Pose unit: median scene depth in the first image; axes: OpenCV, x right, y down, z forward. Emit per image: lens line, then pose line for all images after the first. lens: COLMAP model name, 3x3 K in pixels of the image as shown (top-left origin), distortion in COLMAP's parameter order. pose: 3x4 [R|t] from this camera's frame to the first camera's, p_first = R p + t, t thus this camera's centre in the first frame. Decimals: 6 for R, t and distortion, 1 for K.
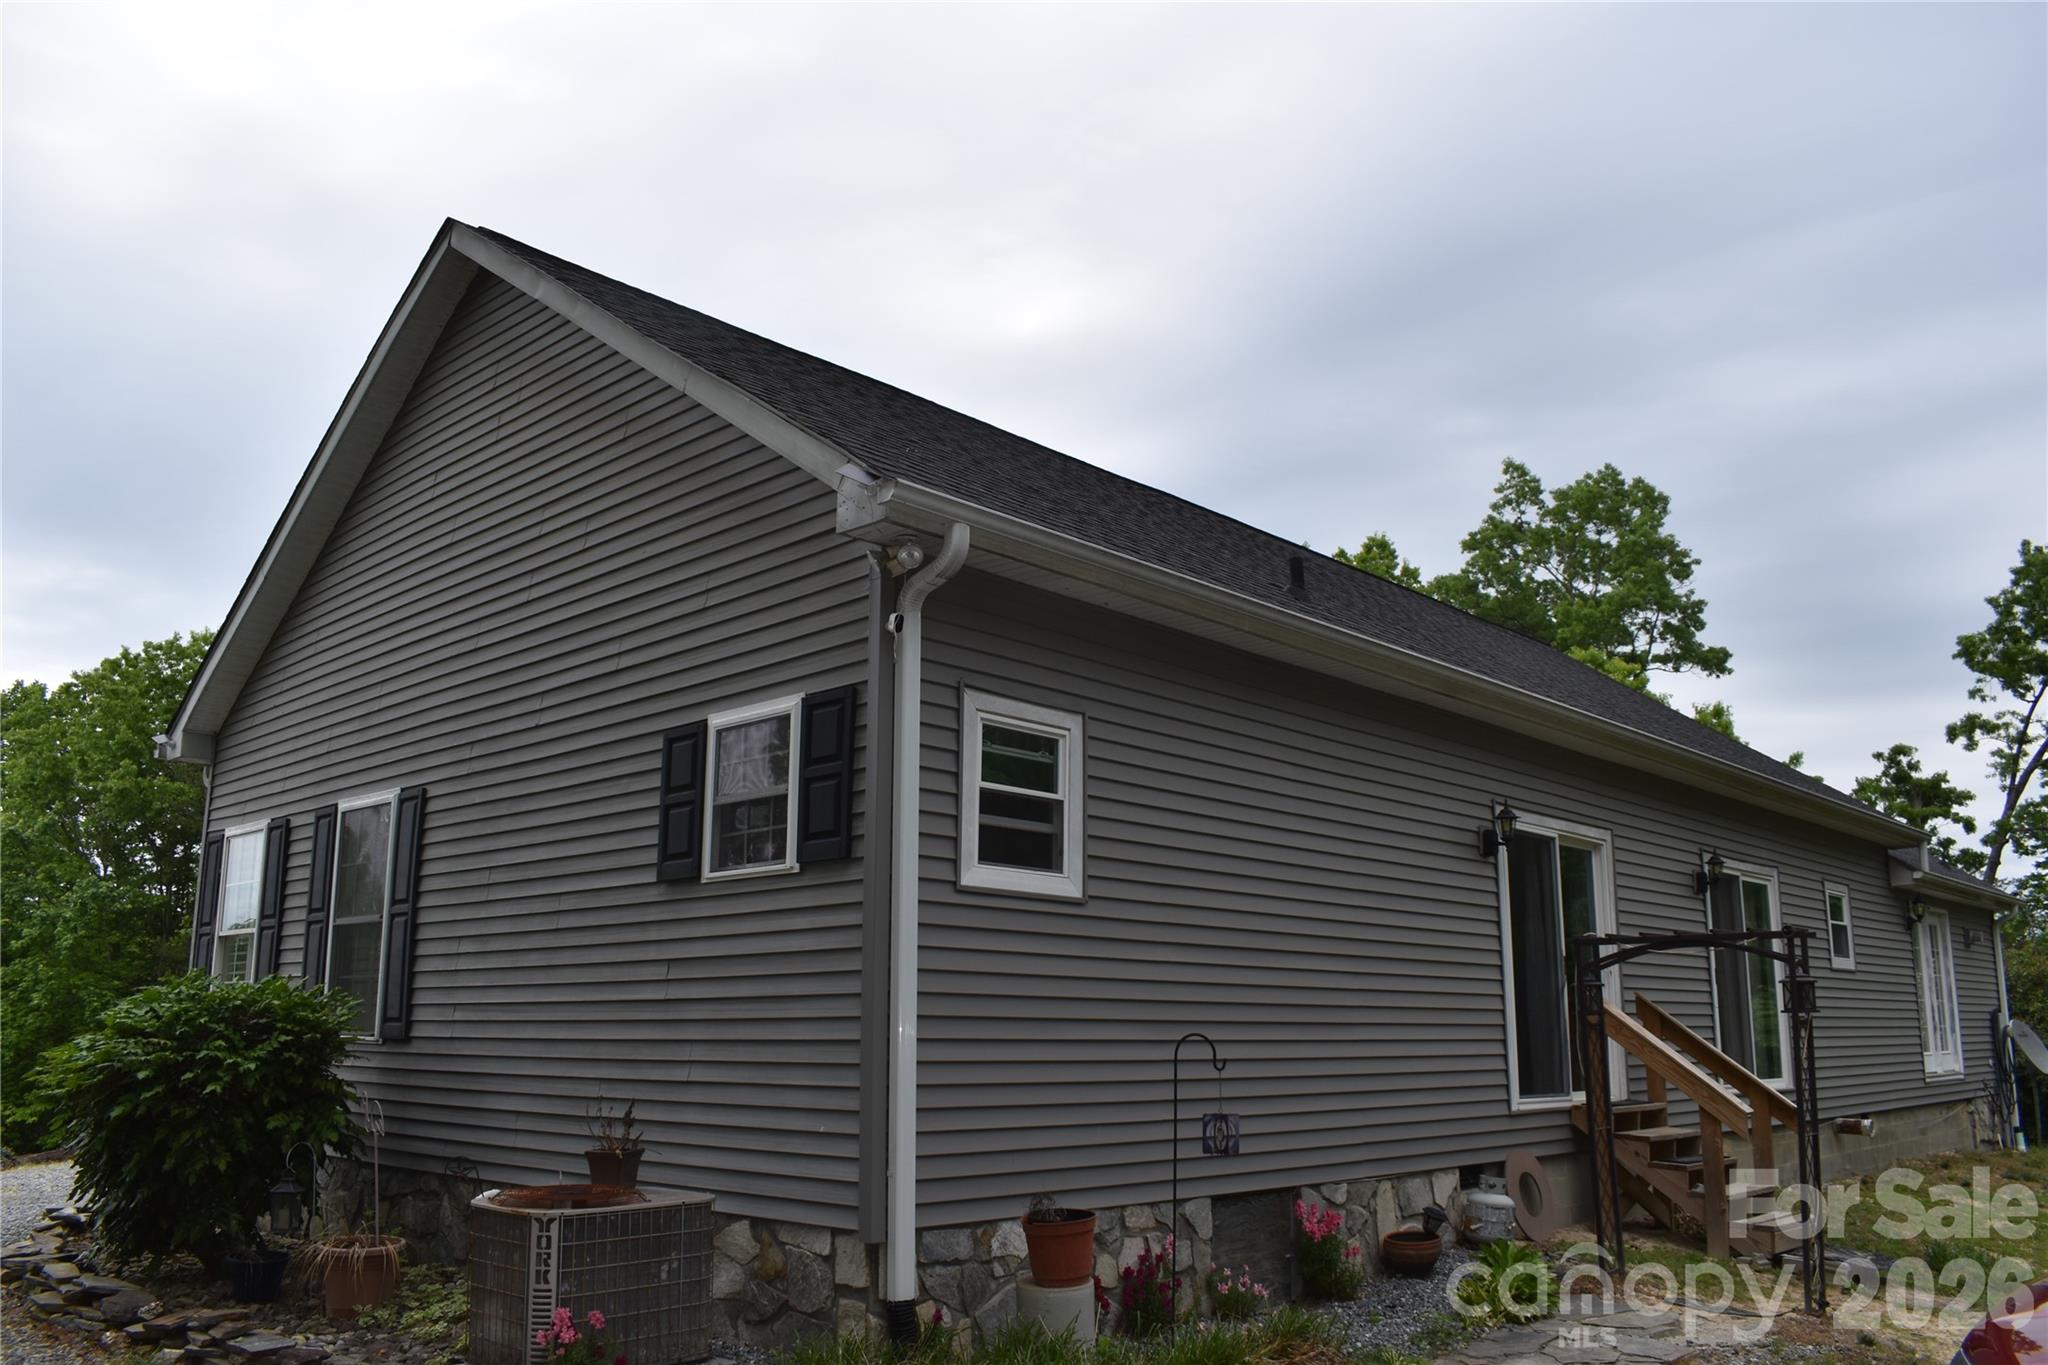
lens RADIAL K [[1624.5, 0, 1037.7], [0, 1624.5, 680.9], [0, 0, 1]] dist [-0.098818, 0.021052]
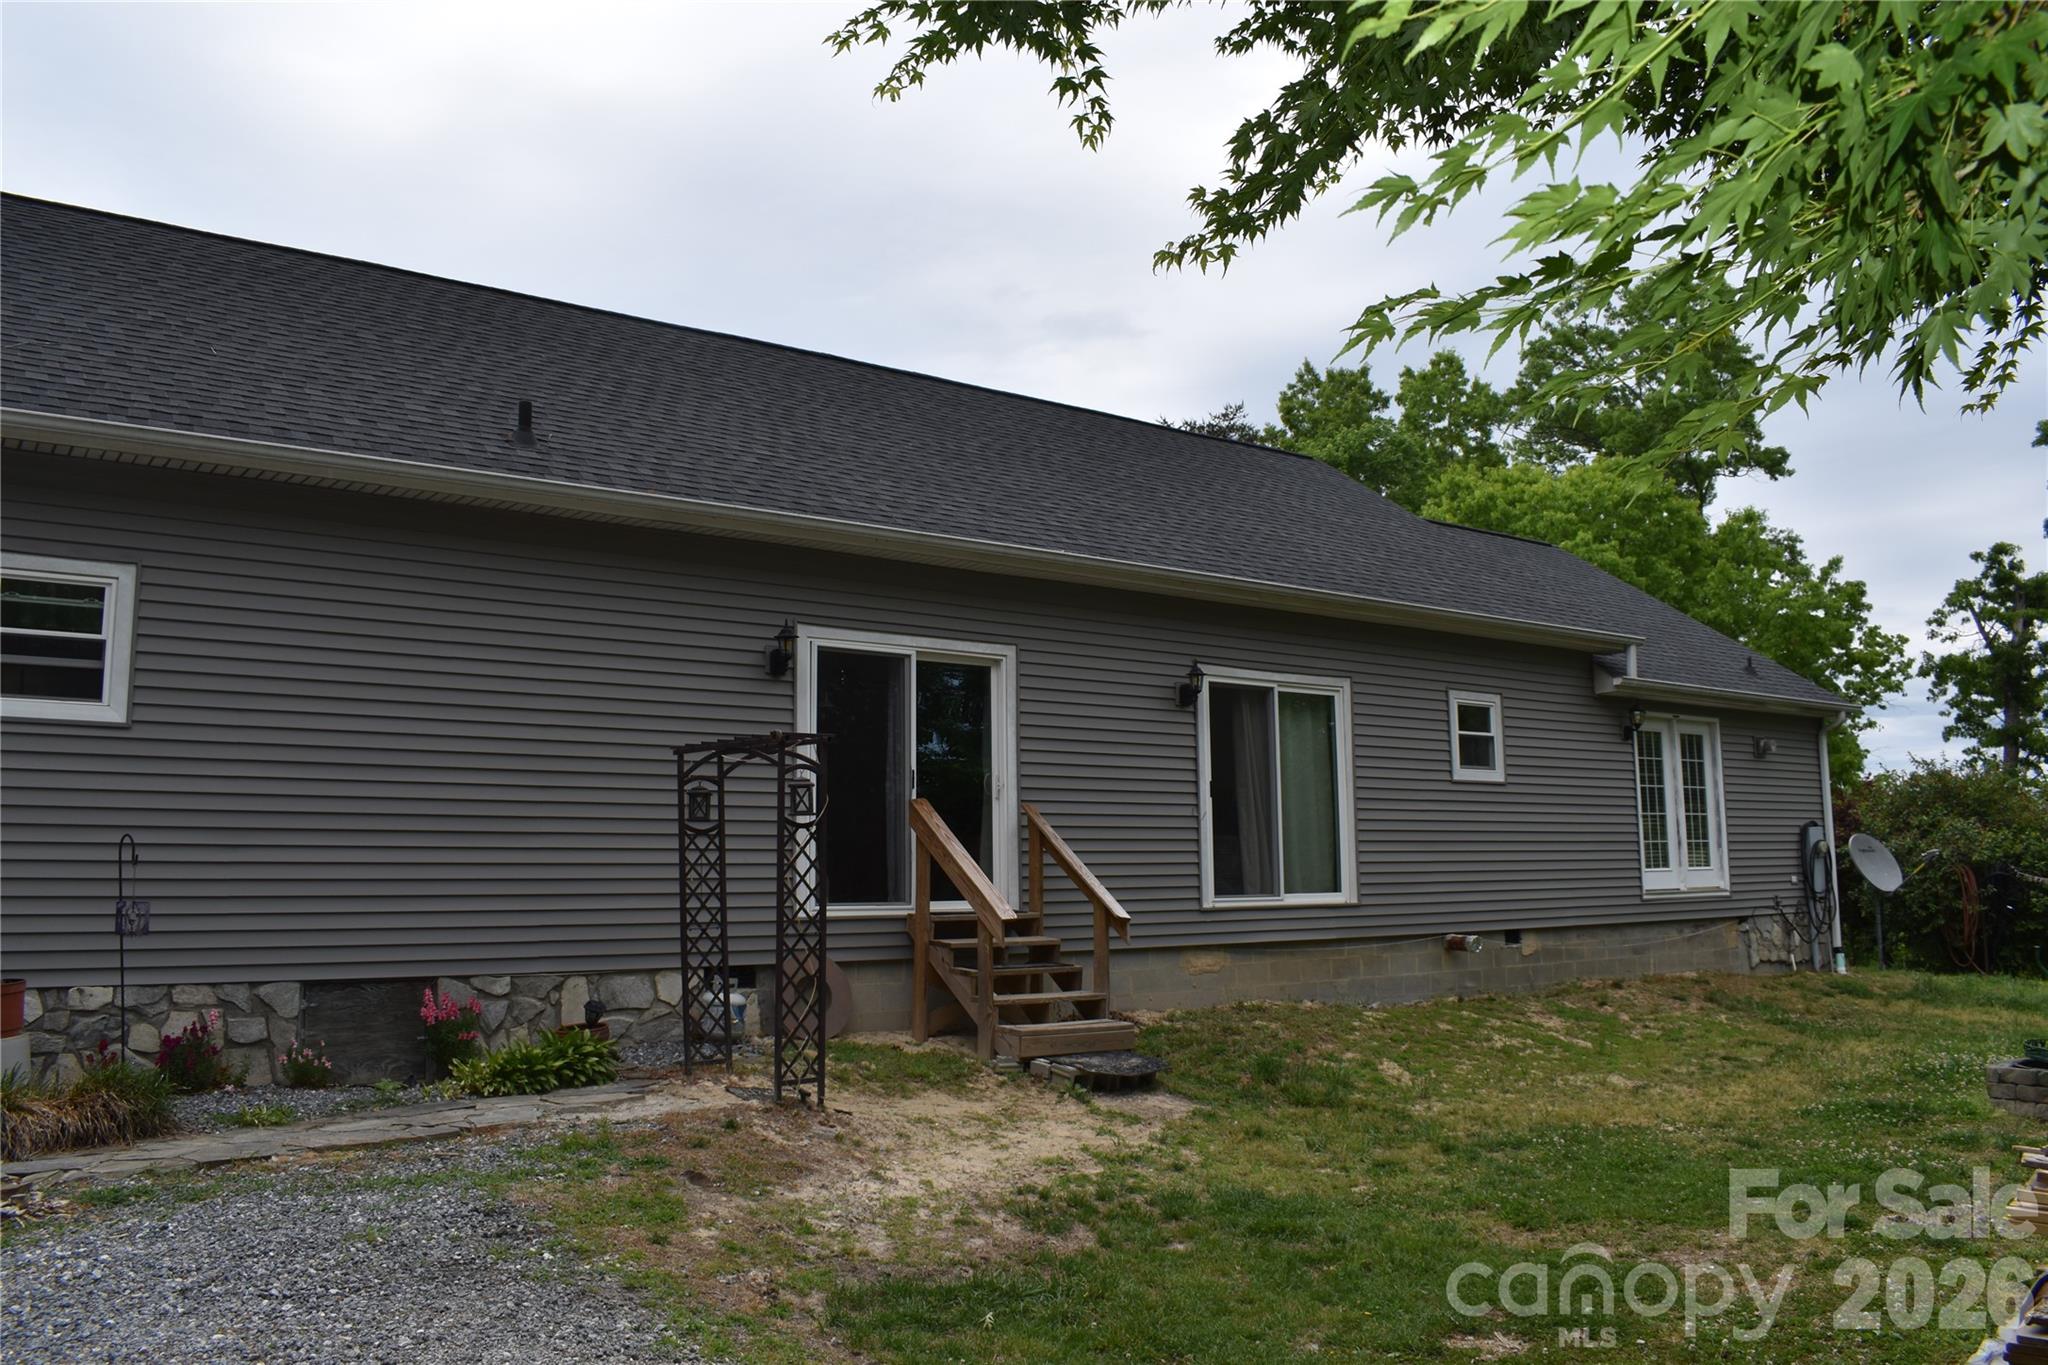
lens RADIAL K [[1624.5, 0, 1037.7], [0, 1624.5, 680.9], [0, 0, 1]] dist [-0.098818, 0.021052]
pose [[0.984414, -0.040482, -0.171144, 0.620109], [0.056448, 0.994388, 0.089474, 0.028622], [0.166561, -0.097740, 0.981175, 0.003405]]
